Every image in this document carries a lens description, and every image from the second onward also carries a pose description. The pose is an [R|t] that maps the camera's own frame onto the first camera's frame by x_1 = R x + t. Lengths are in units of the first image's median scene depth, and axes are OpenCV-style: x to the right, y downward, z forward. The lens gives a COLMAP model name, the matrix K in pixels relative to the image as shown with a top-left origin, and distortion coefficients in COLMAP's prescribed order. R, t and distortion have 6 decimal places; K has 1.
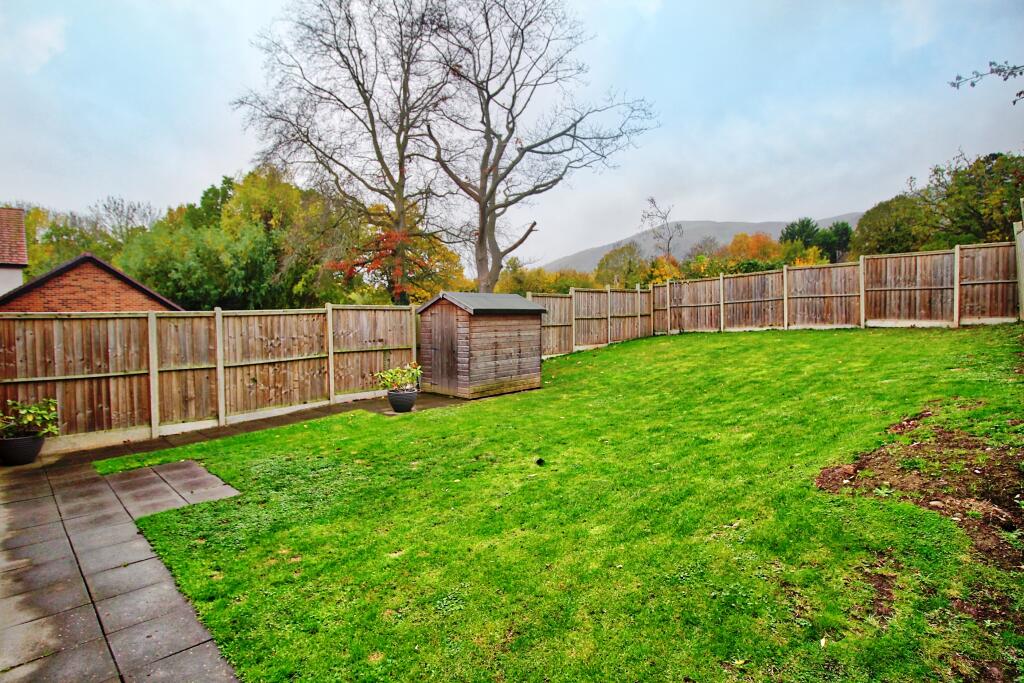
lens RADIAL K [[503.3, 0, 512.0], [0, 503.3, 341.5], [0, 0, 1]] dist [-0.000582, -0.014147]
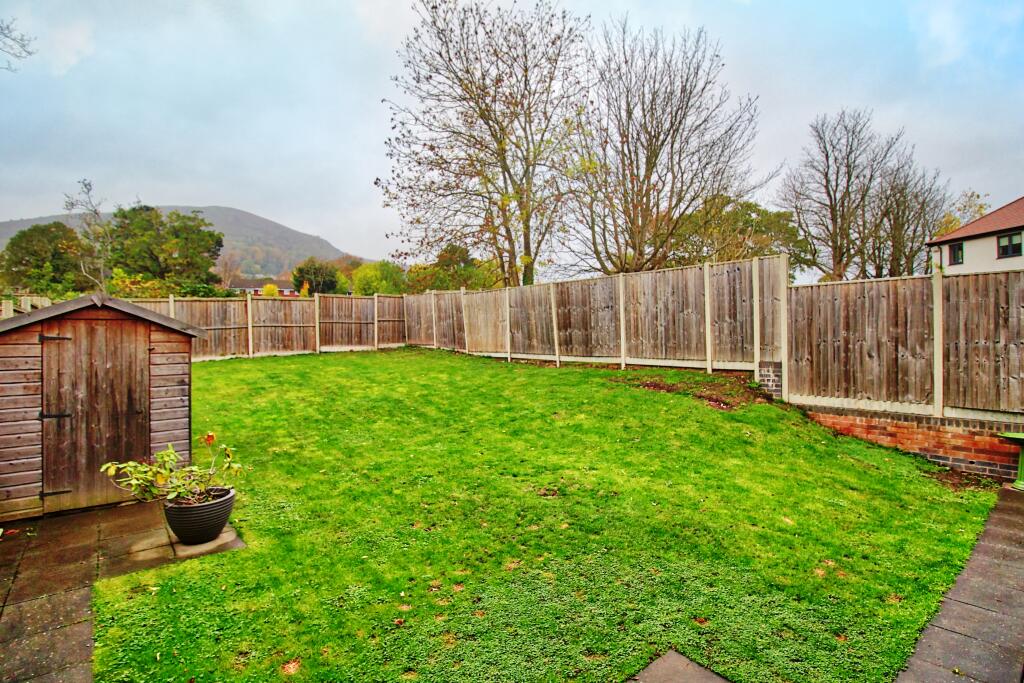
lens RADIAL K [[485.6, 0, 512.0], [0, 485.6, 341.5], [0, 0, 1]] dist [0.000647, -0.019930]
pose [[0.110180, 0.000026, 0.993912, -0.411995], [0.062522, 0.998019, -0.006957, -0.017764], [-0.991943, 0.062908, 0.109961, 0.412755]]
